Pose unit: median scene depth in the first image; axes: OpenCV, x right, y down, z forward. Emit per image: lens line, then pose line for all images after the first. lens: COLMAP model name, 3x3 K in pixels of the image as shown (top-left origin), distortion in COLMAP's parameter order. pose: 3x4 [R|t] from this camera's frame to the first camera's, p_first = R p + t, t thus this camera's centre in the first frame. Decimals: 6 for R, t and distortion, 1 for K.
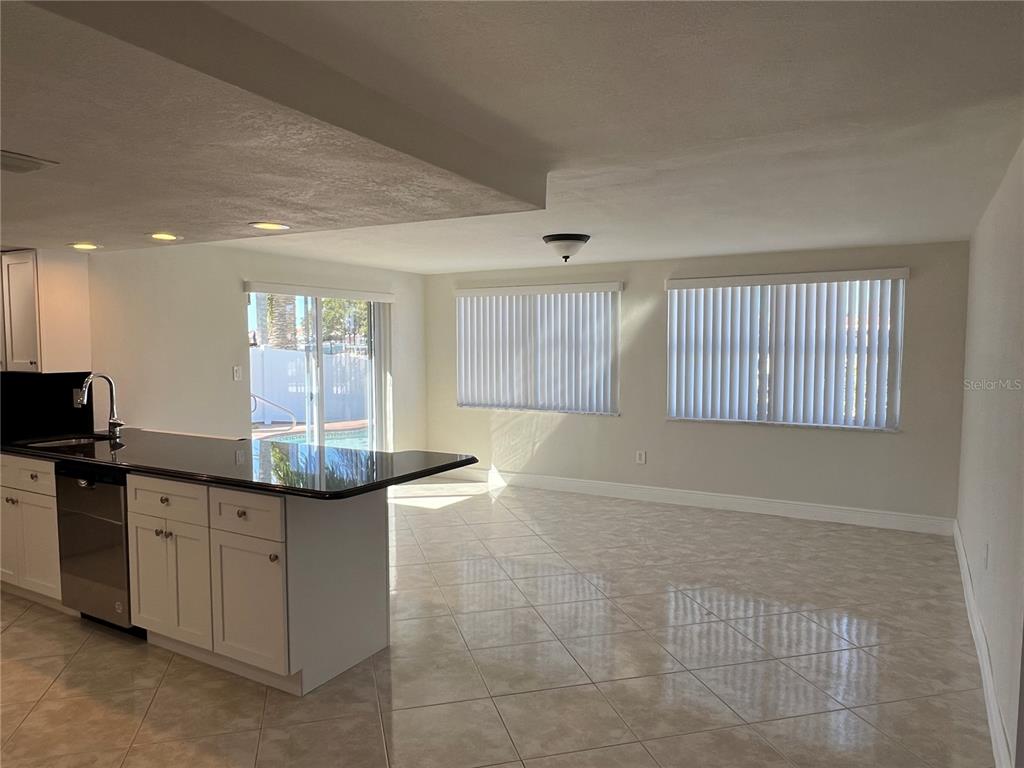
lens RADIAL K [[701.3, 0, 509.6], [0, 701.3, 383.5], [0, 0, 1]] dist [0.011076, 0.002428]
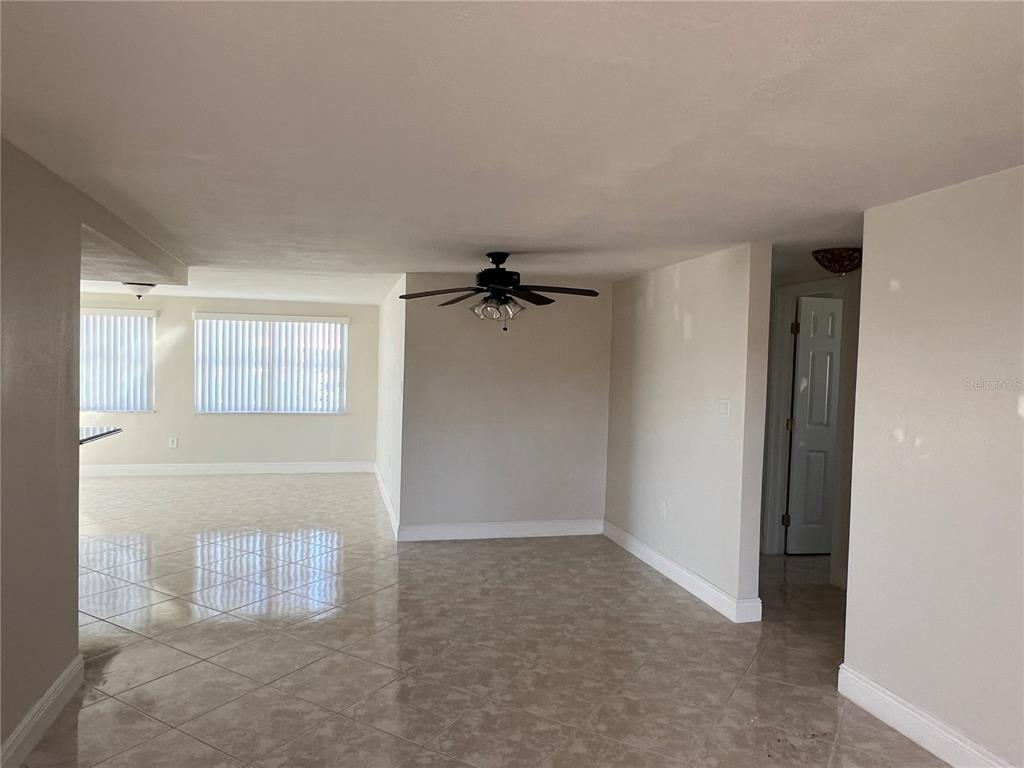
lens RADIAL K [[701.3, 0, 511.5], [0, 701.3, 385.4], [0, 0, 1]] dist [0.011076, 0.002428]
pose [[0.719159, -0.004264, 0.694832, -0.293485], [0.017162, 0.999785, -0.011628, 0.023712], [-0.694633, 0.020287, 0.719078, -0.433601]]
